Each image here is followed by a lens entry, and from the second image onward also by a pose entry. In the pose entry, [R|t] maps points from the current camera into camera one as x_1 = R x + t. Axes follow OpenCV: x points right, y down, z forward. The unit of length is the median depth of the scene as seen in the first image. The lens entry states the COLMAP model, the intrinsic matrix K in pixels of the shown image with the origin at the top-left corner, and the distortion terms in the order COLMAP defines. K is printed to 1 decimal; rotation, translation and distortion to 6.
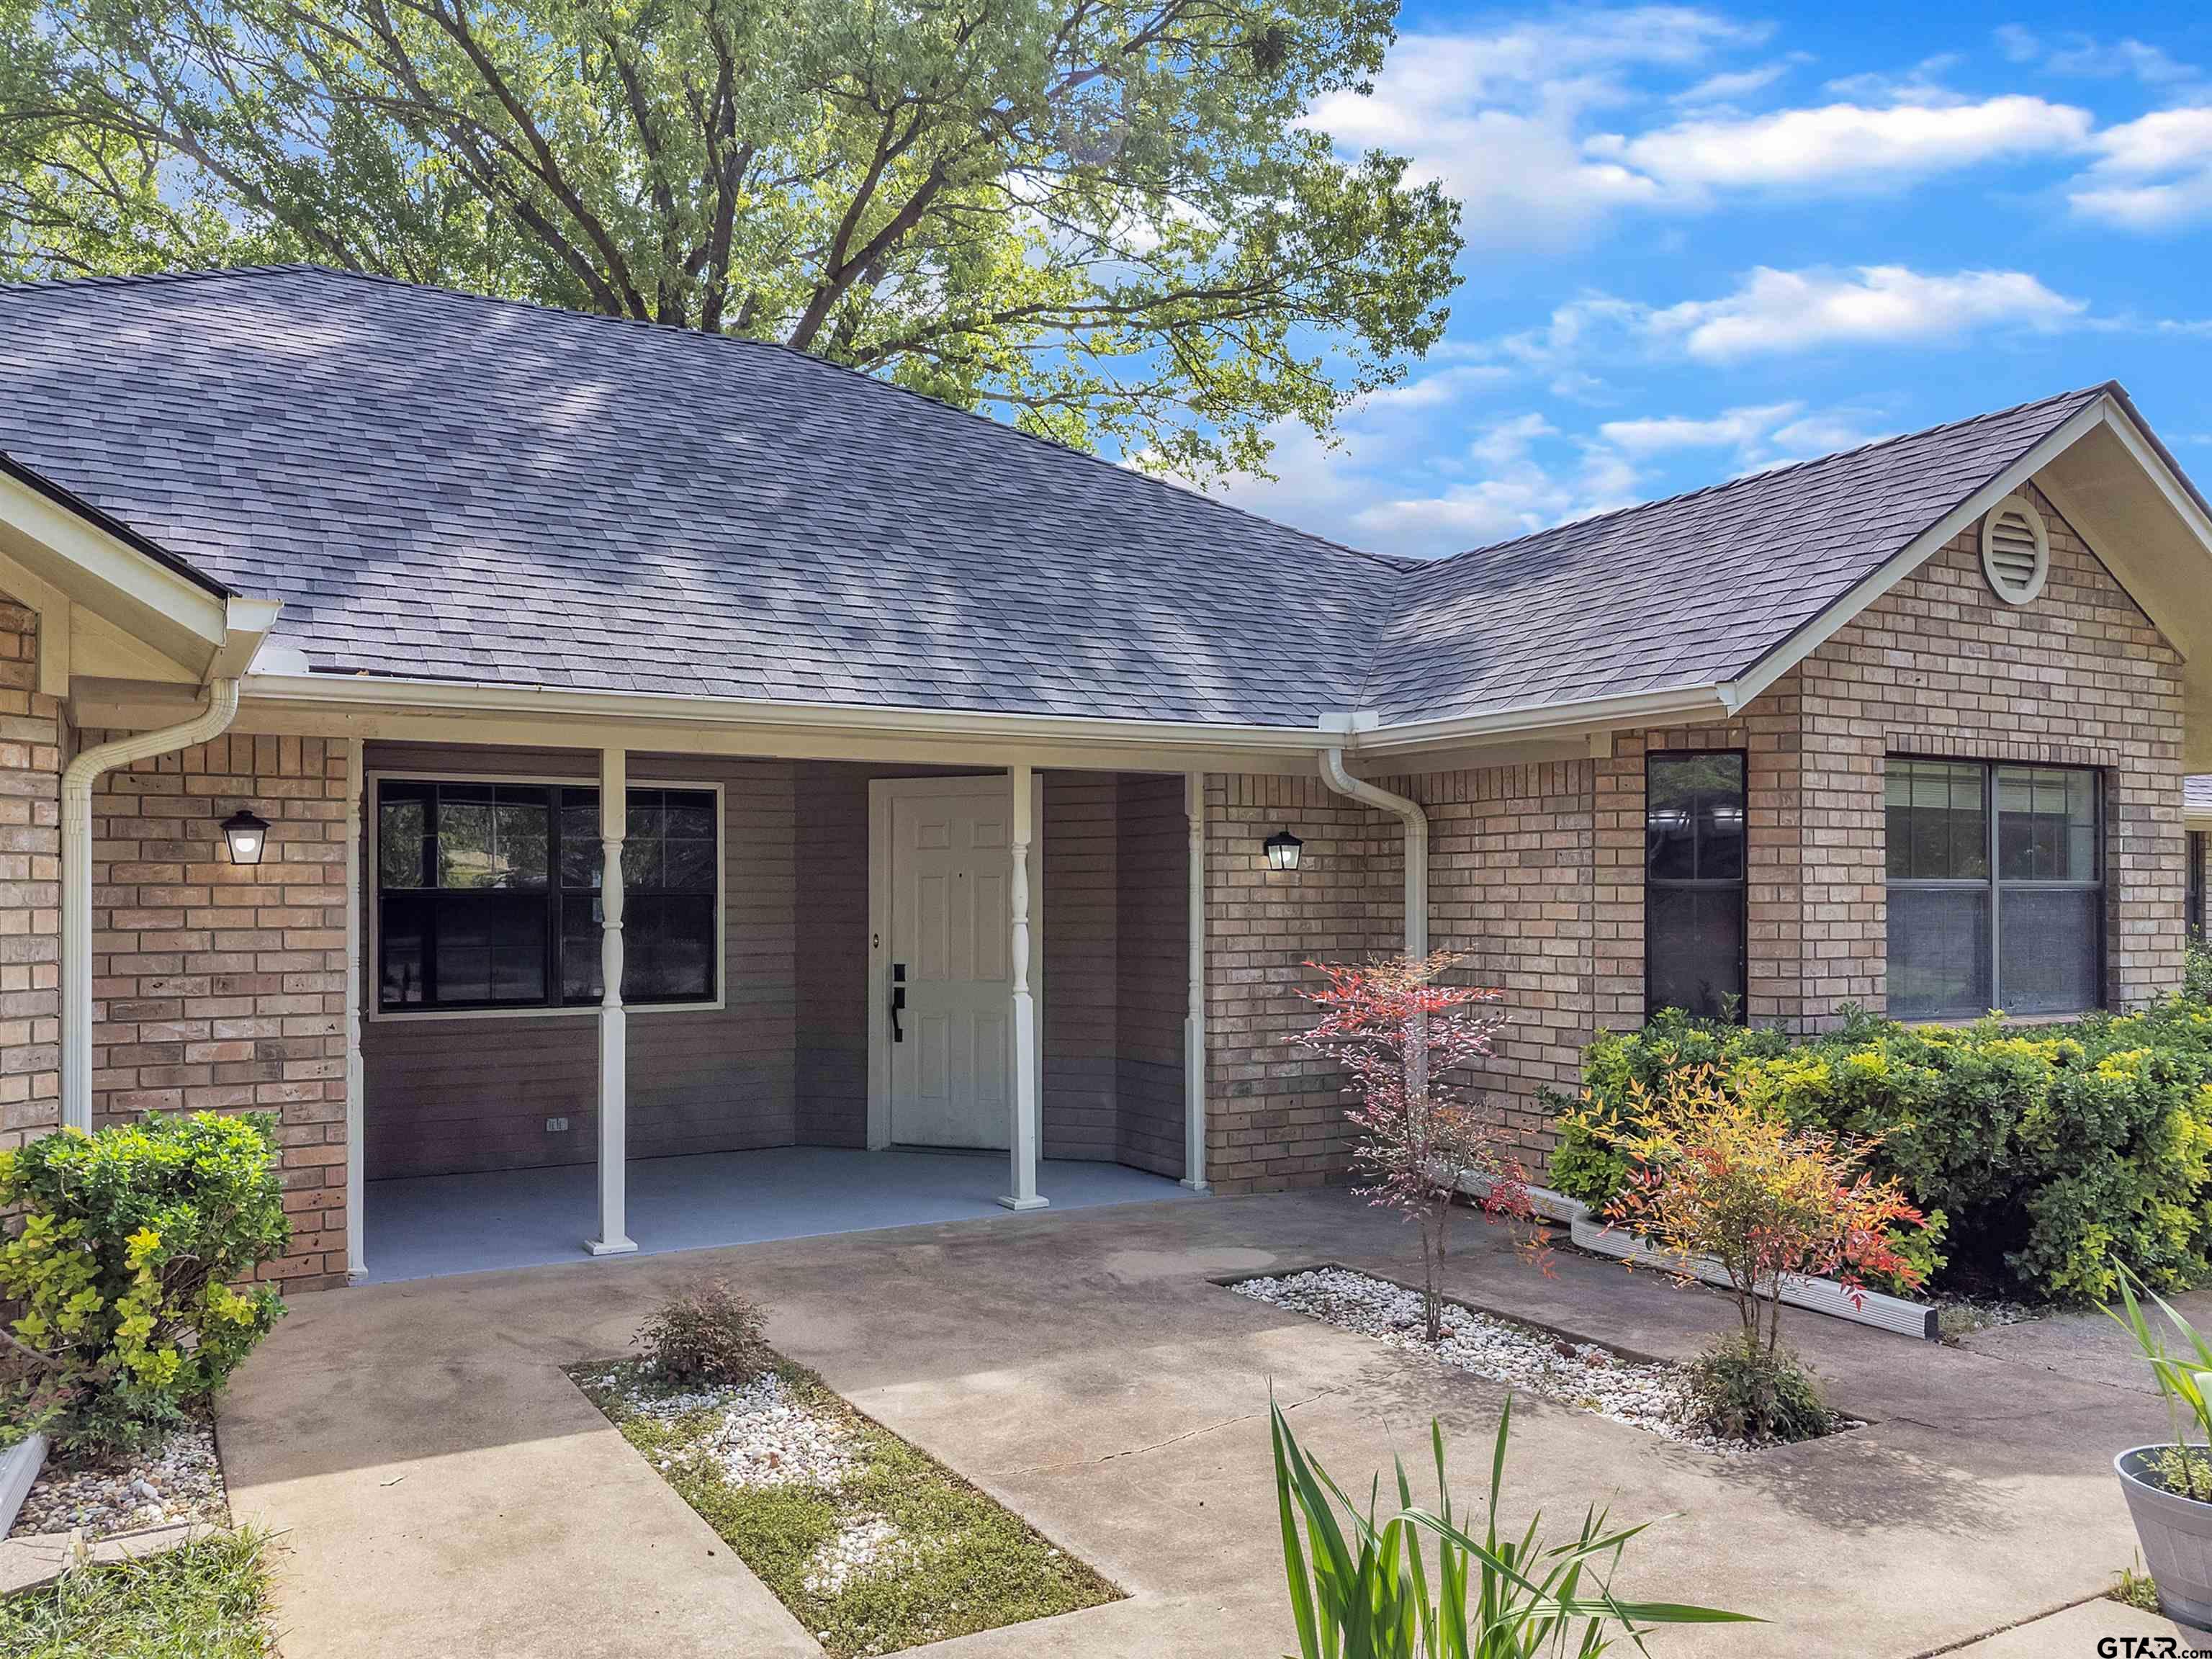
lens RADIAL K [[1741.5, 0, 1101.9], [0, 1741.5, 935.9], [0, 0, 1]] dist [-0.004495, 0.128937]
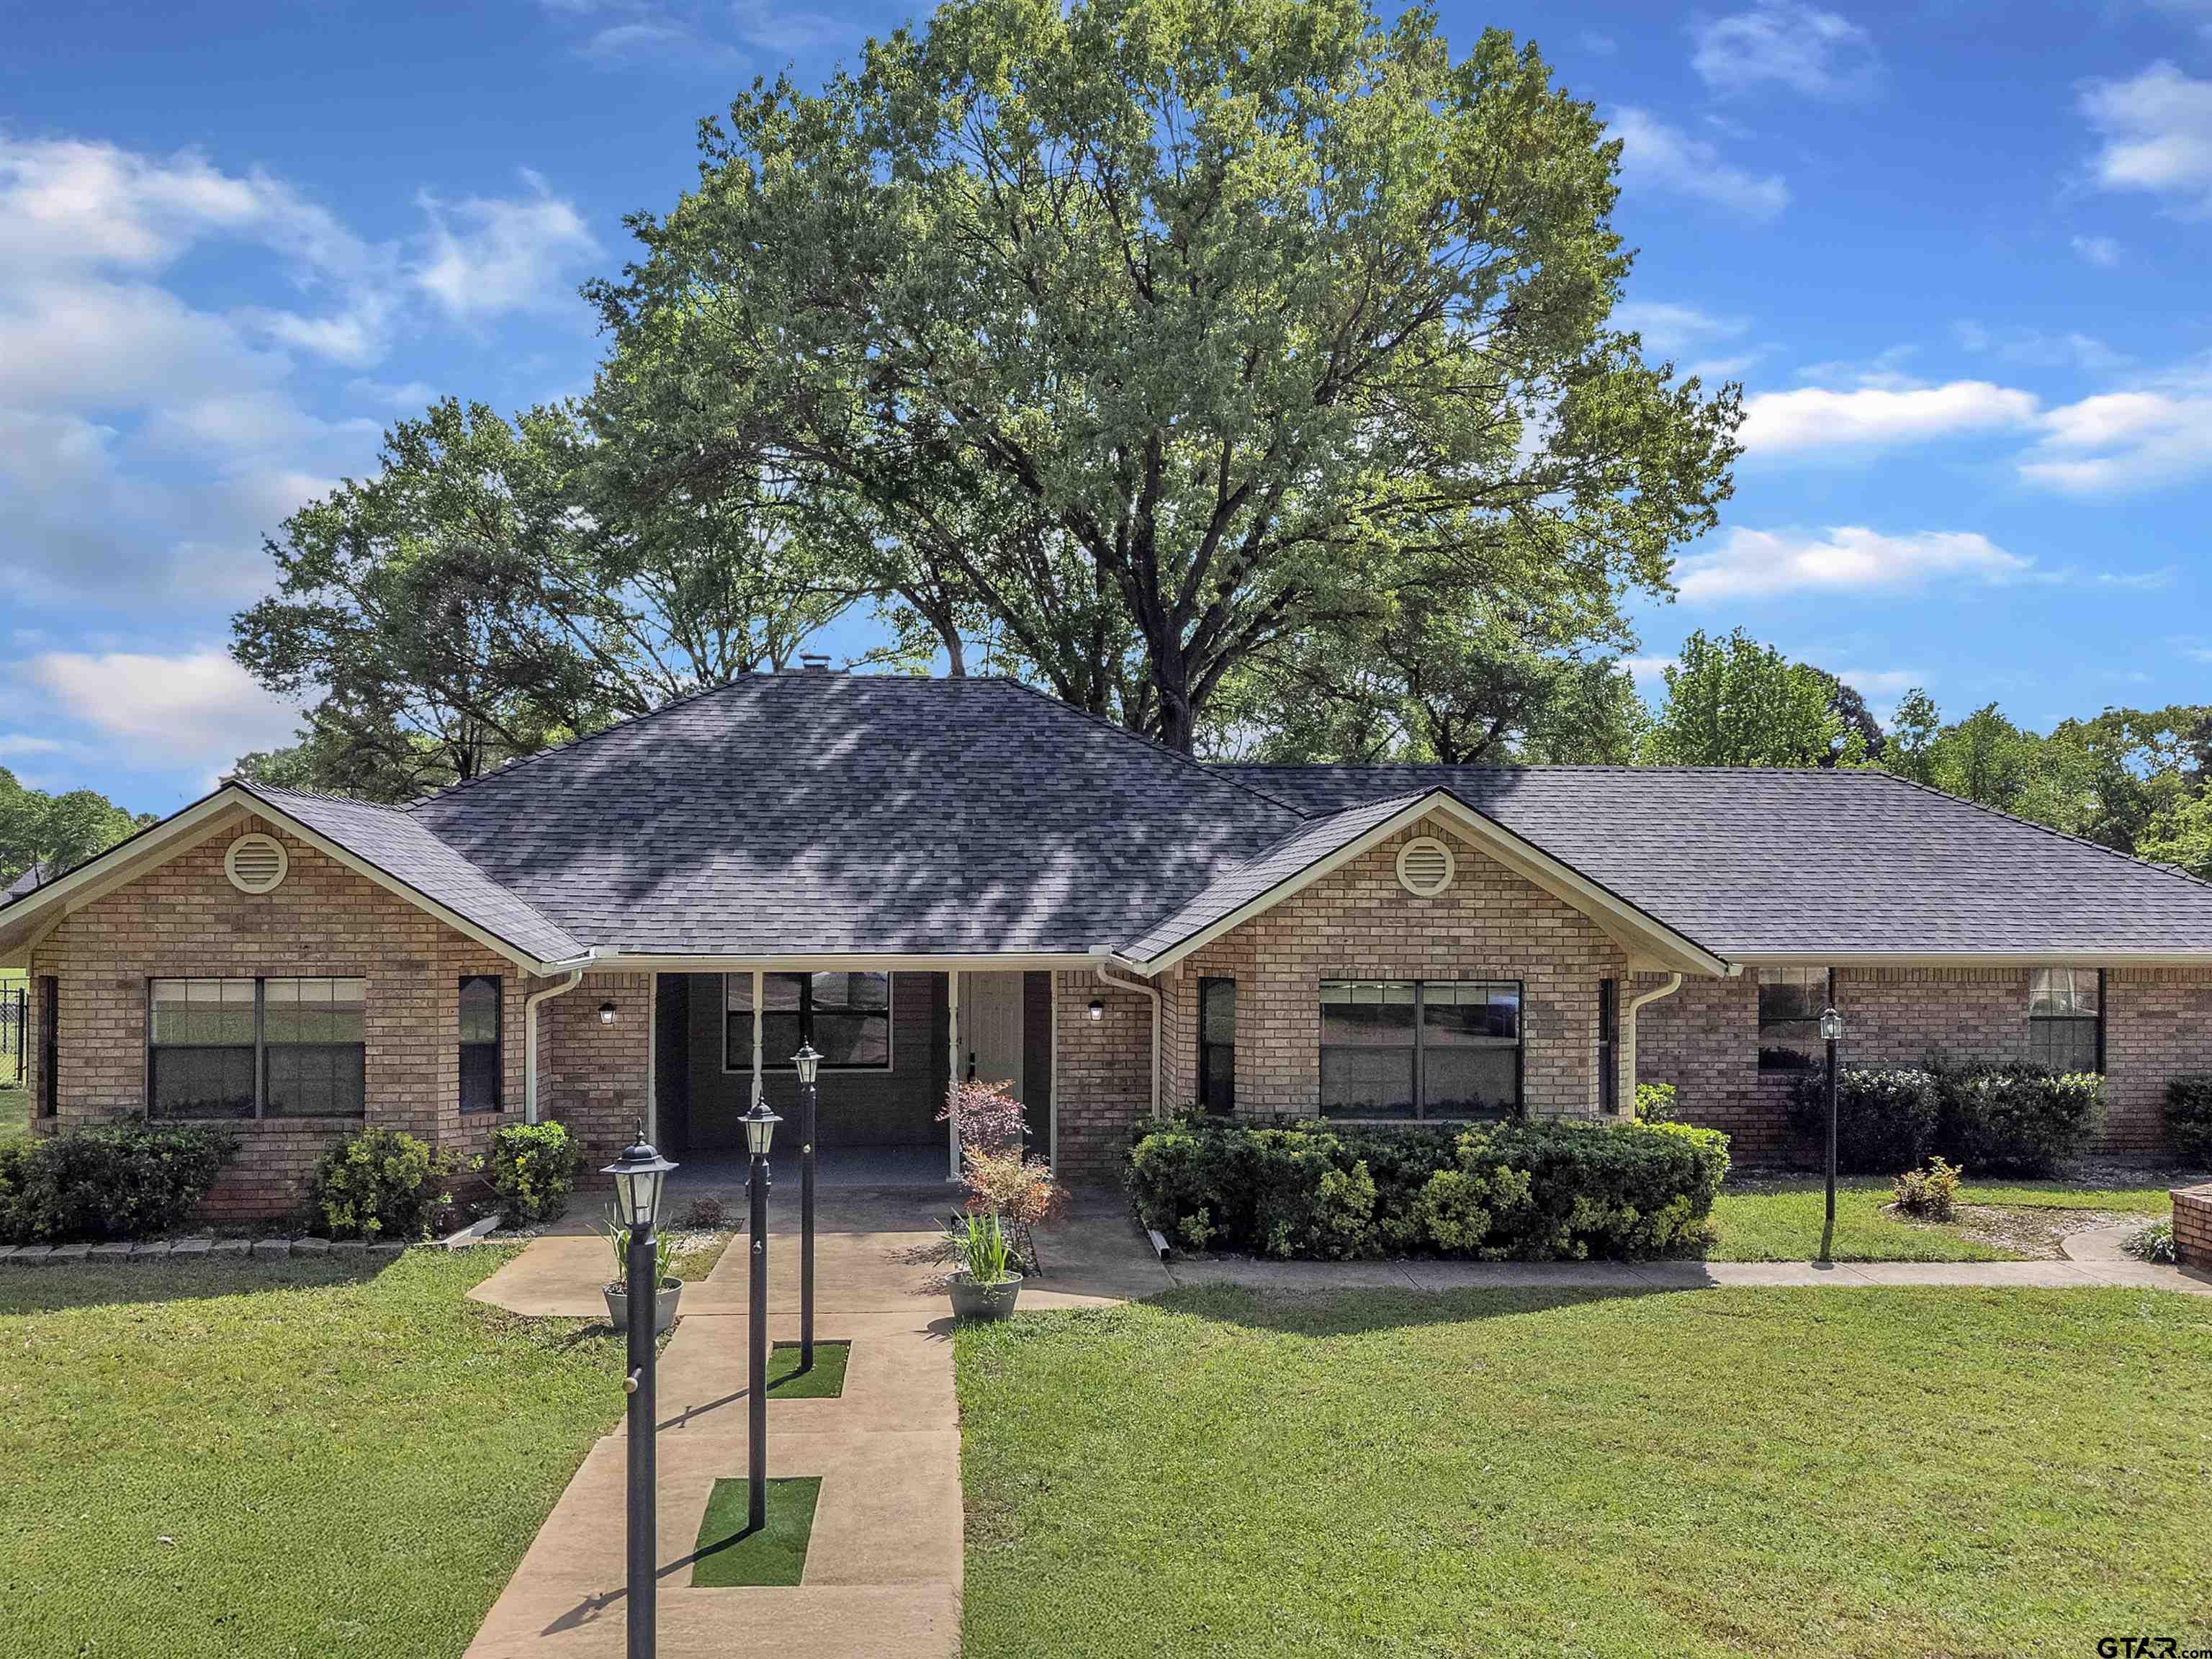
lens RADIAL K [[1761.7, 0, 1104.2], [0, 1761.7, 947.3], [0, 0, 1]] dist [-0.003726, 0.002789]
pose [[0.905148, 0.019013, -0.424671, 1.012941], [-0.013329, 0.999777, 0.016352, -0.162123], [0.424887, -0.009141, 0.905200, -0.831784]]
